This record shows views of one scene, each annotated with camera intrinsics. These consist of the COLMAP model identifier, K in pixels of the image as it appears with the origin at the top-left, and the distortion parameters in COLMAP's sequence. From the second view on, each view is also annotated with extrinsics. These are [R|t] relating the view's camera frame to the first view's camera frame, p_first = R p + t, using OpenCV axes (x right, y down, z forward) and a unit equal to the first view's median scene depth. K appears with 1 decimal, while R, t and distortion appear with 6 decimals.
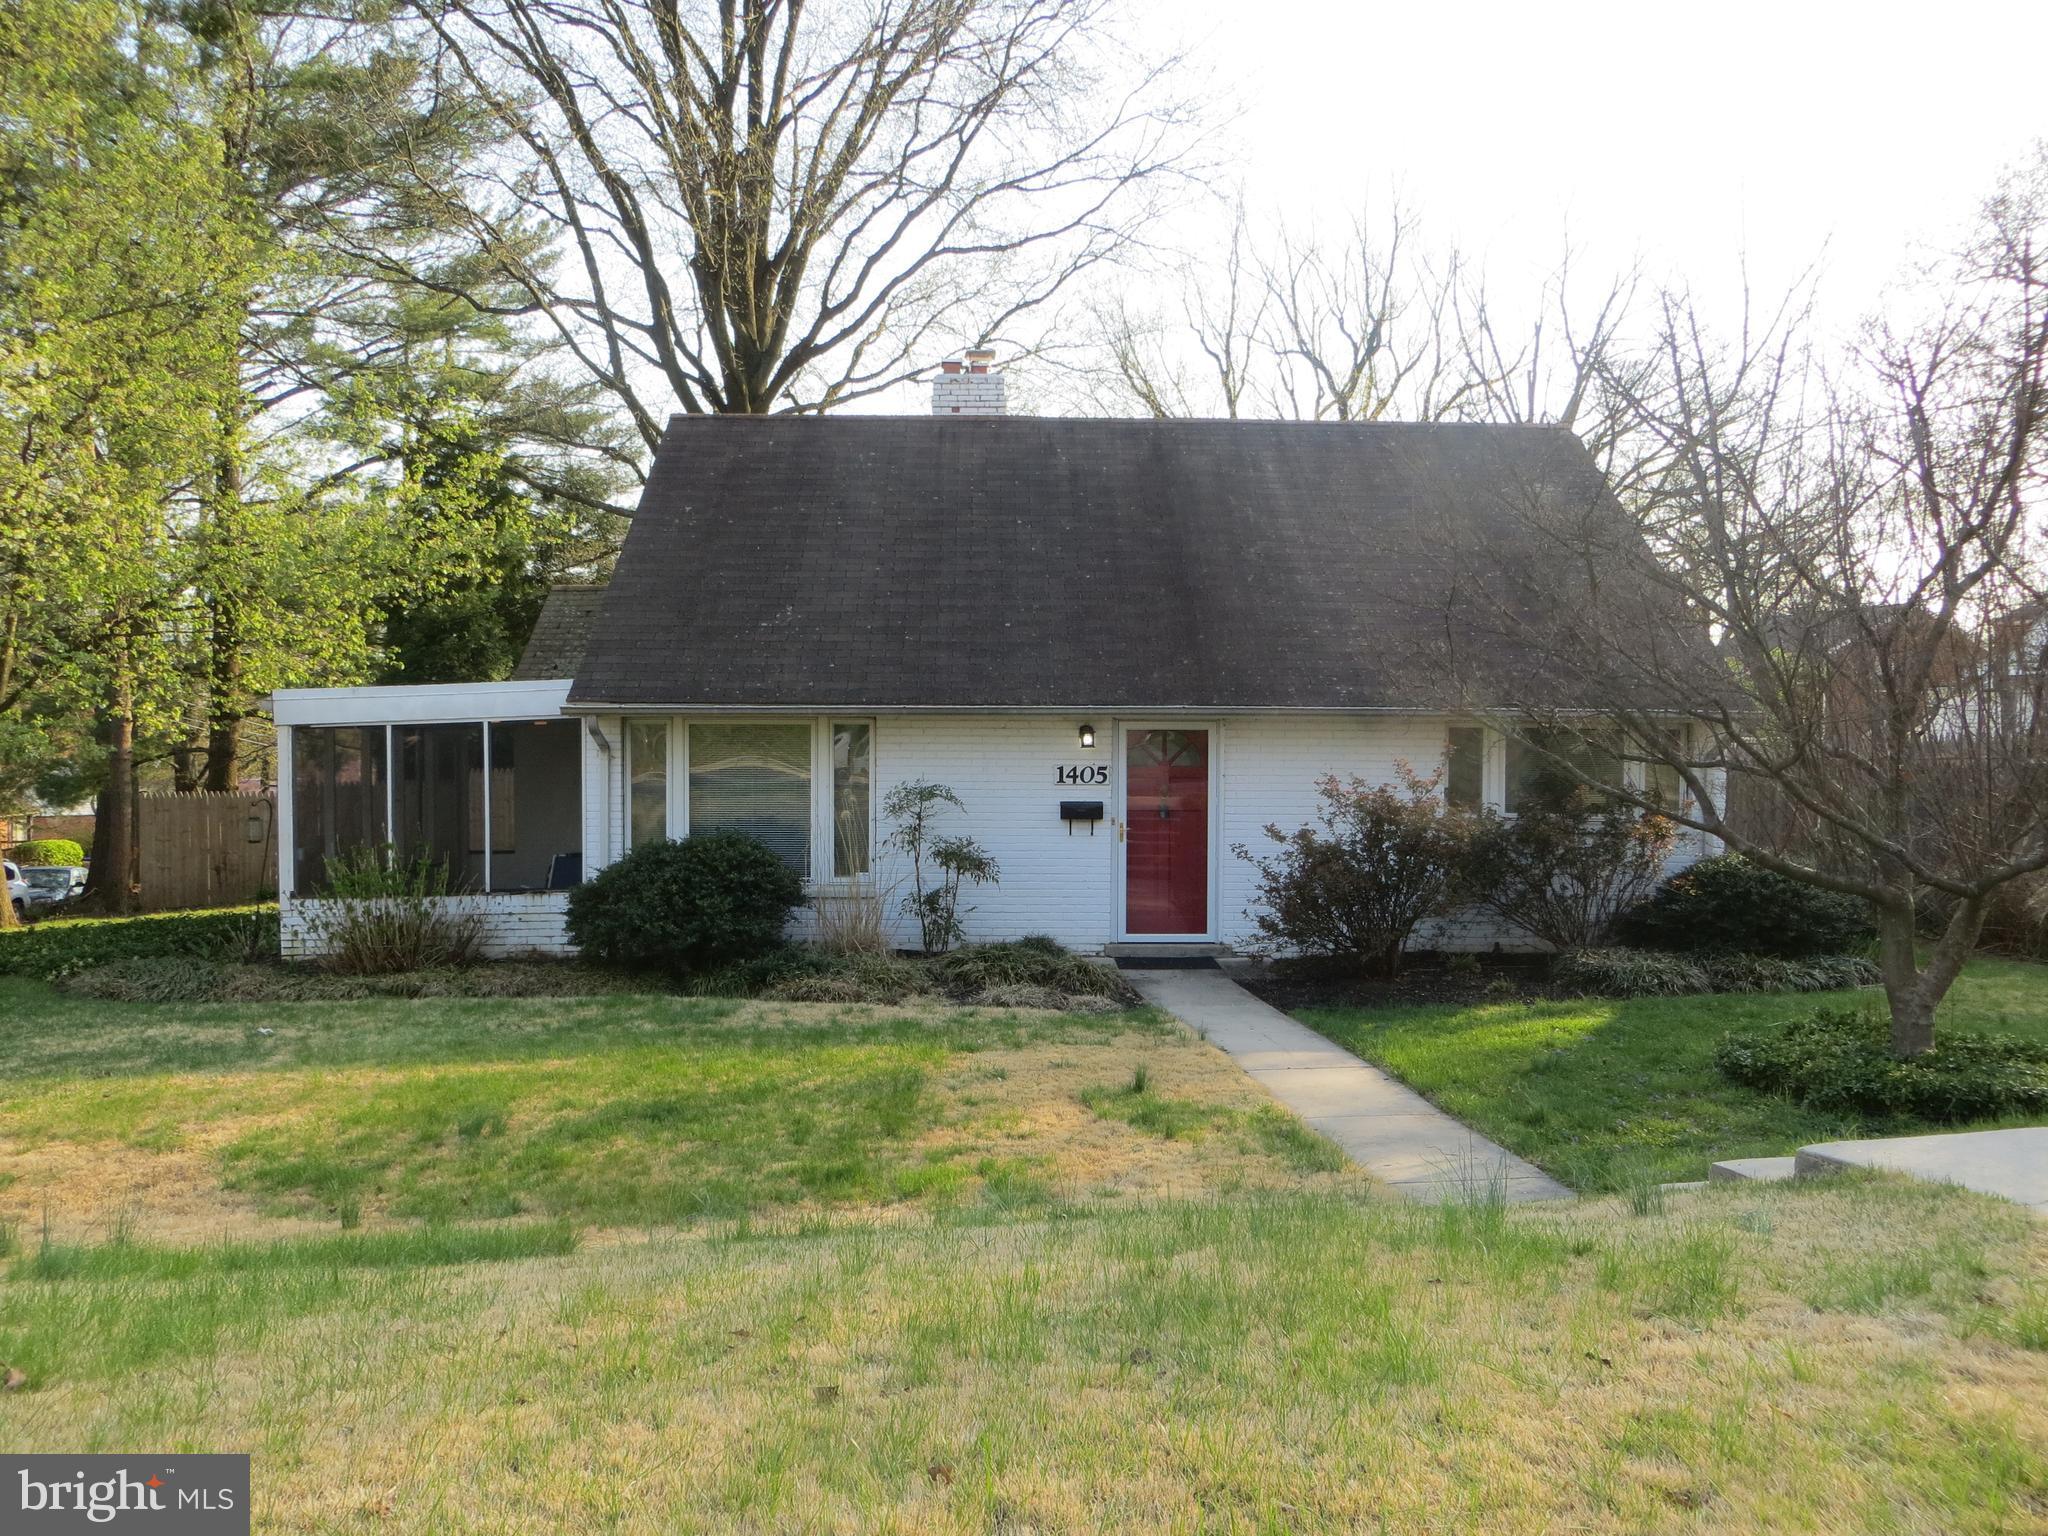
lens RADIAL K [[1555.0, 0, 1022.1], [0, 1555.0, 755.8], [0, 0, 1]] dist [-0.015647, 0.002129]
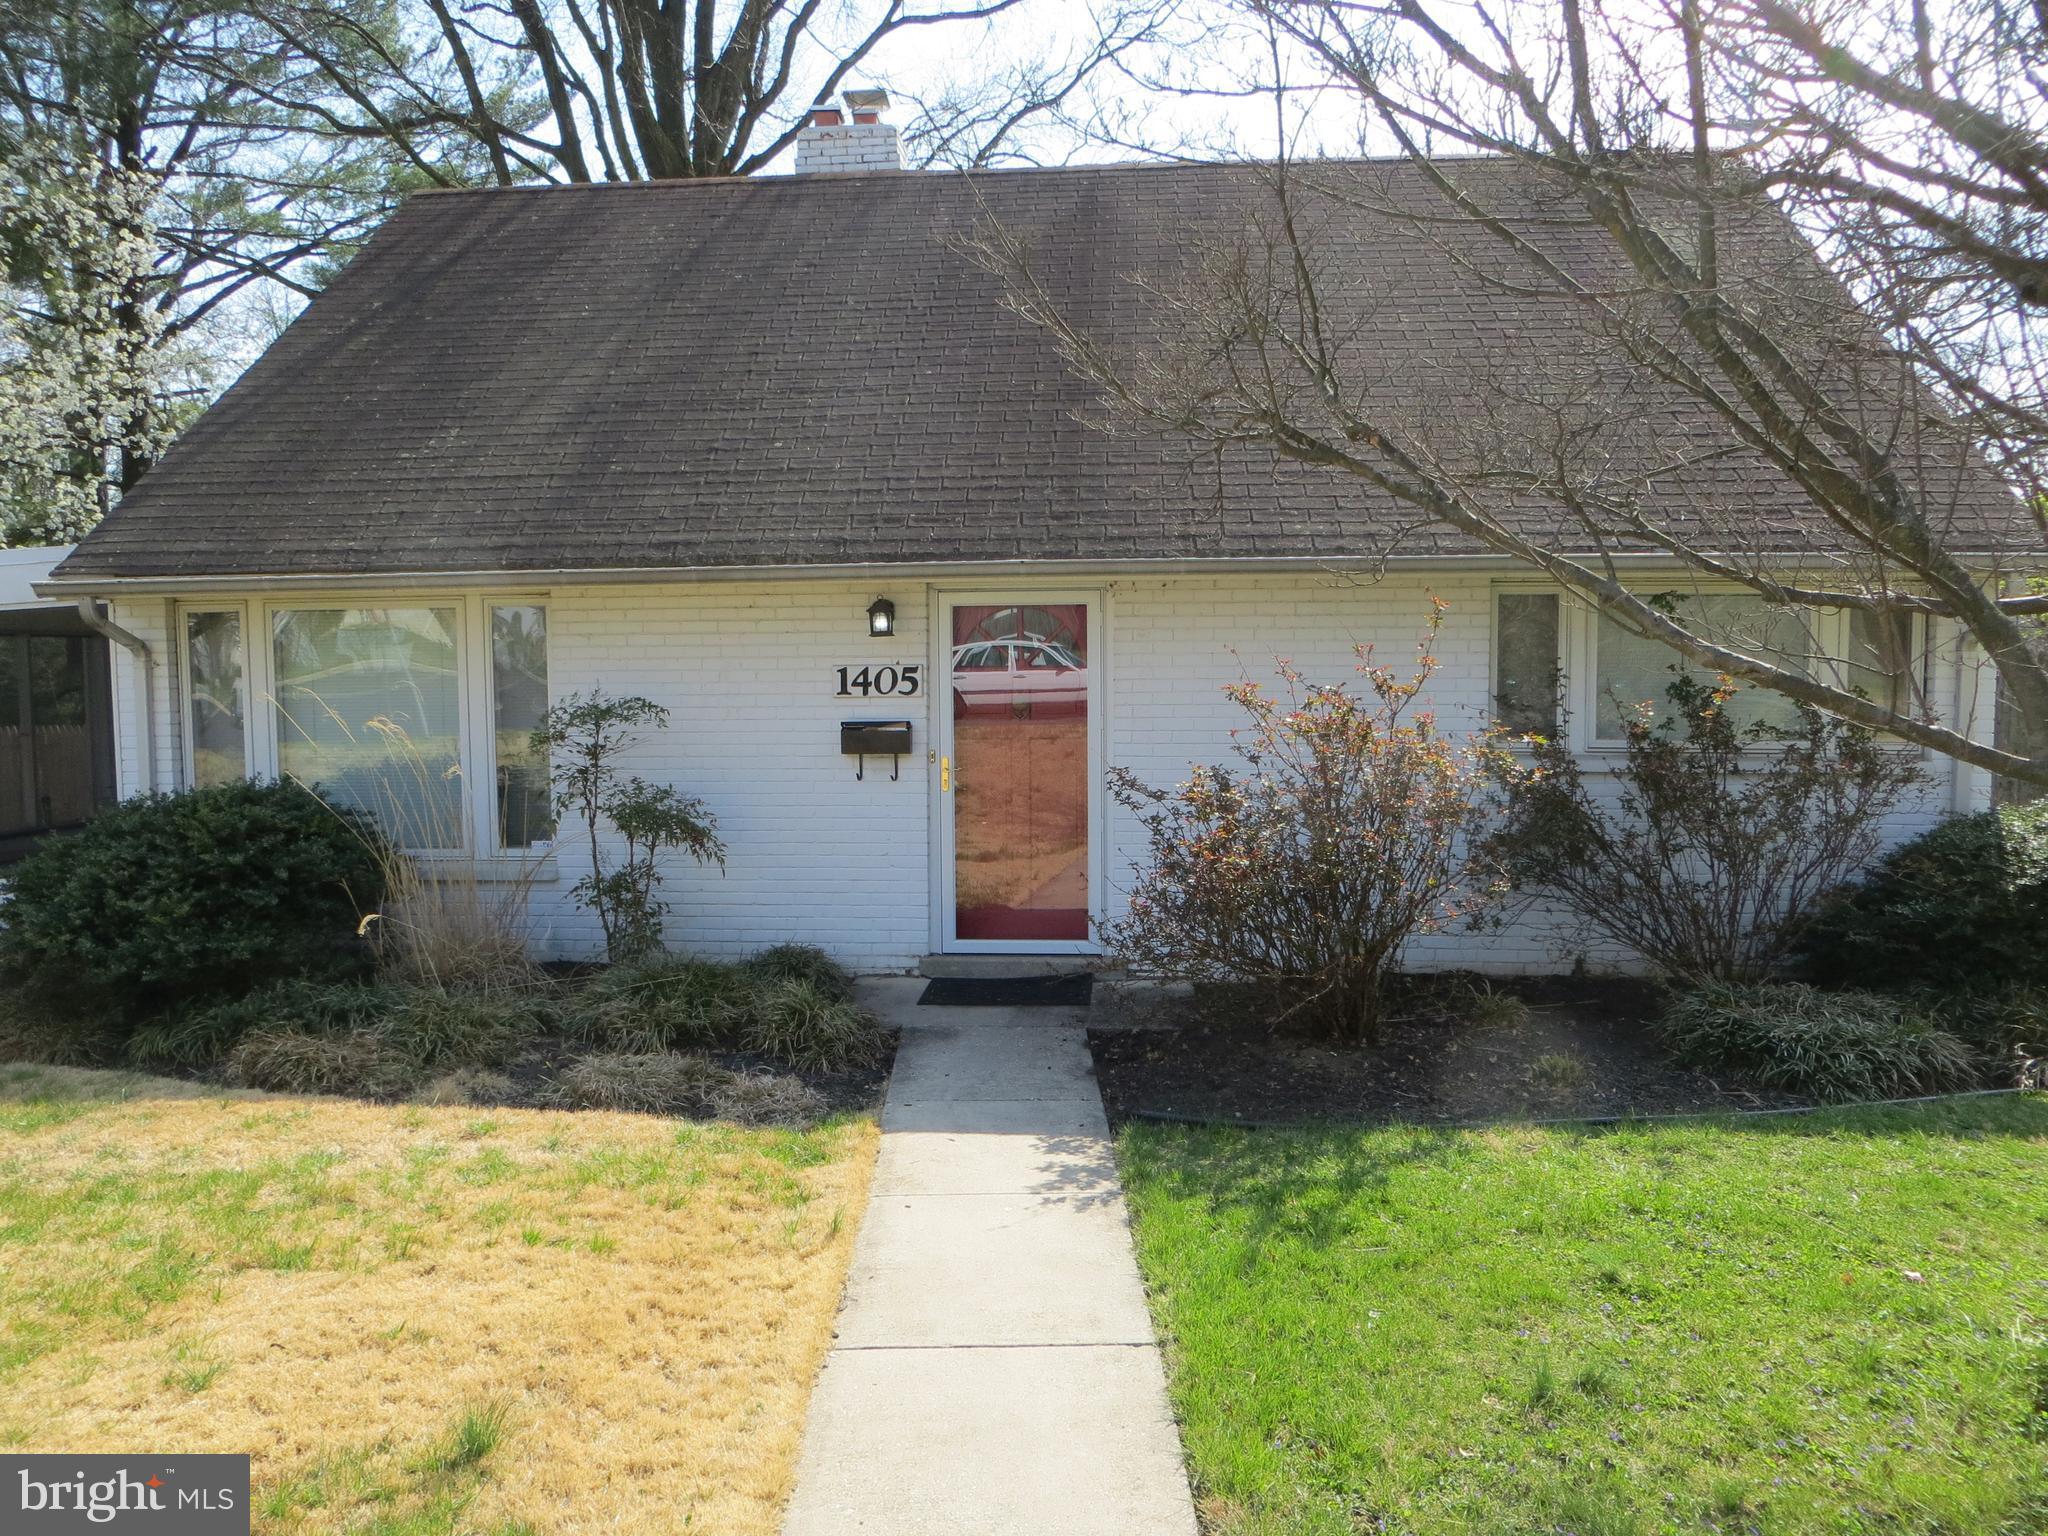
lens RADIAL K [[1555.0, 0, 1022.1], [0, 1555.0, 755.8], [0, 0, 1]] dist [-0.015647, 0.002129]
pose [[0.993292, -0.009819, -0.115217, 0.165255], [0.014745, 0.999010, 0.041976, 0.016914], [0.114691, -0.043394, 0.992453, 0.400074]]
